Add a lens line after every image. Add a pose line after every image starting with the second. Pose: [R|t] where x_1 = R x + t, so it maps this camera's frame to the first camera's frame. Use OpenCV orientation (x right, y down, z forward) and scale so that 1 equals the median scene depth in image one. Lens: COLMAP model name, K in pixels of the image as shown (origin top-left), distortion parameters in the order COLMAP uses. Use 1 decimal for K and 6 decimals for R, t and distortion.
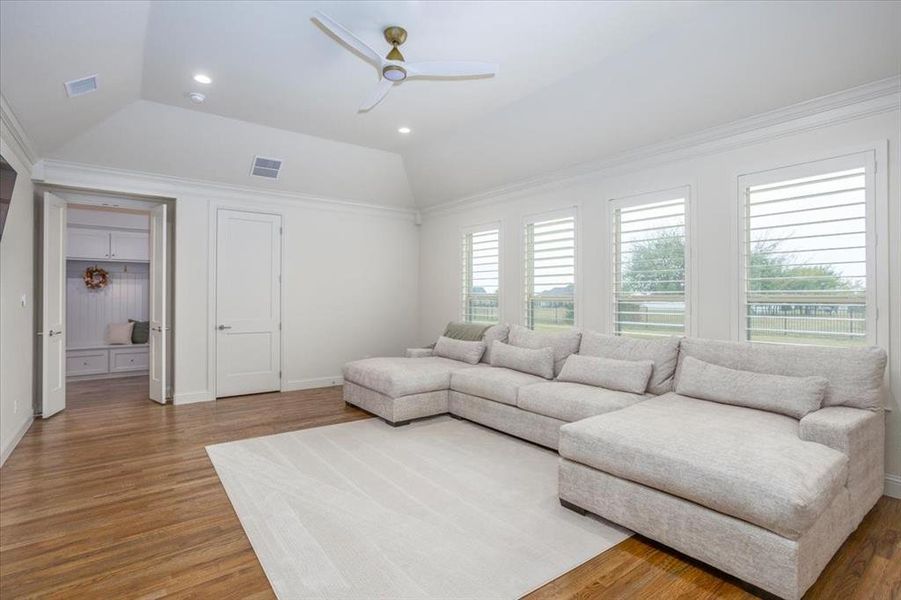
lens RADIAL K [[436.0, 0, 448.2], [0, 436.0, 288.0], [0, 0, 1]] dist [-0.039161, 0.015414]
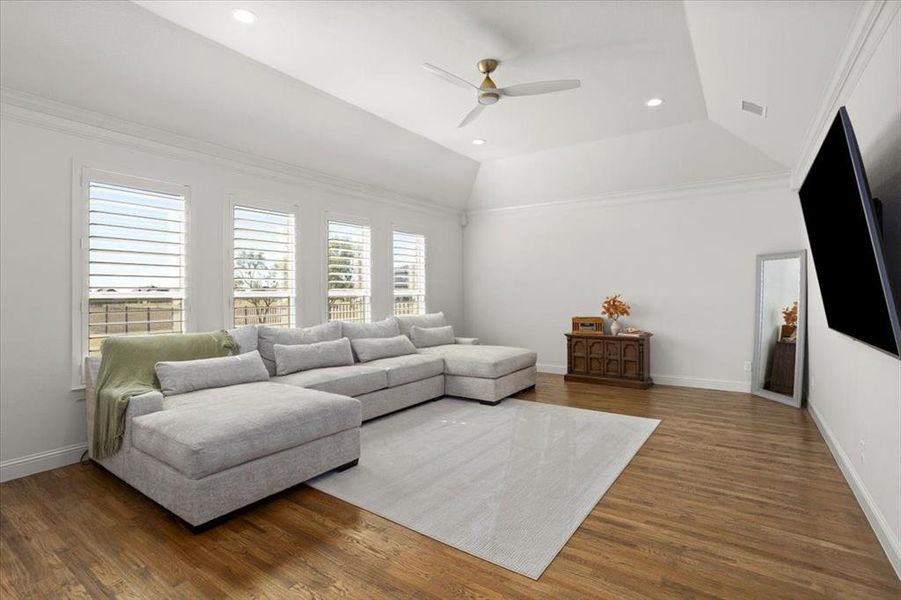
lens RADIAL K [[430.7, 0, 448.3], [0, 430.7, 294.8], [0, 0, 1]] dist [-0.029410, 0.018154]
pose [[-0.303993, -0.004961, 0.952661, -1.259494], [-0.019545, 0.999808, -0.001030, 0.039420], [-0.952474, -0.018933, -0.304032, 1.560569]]
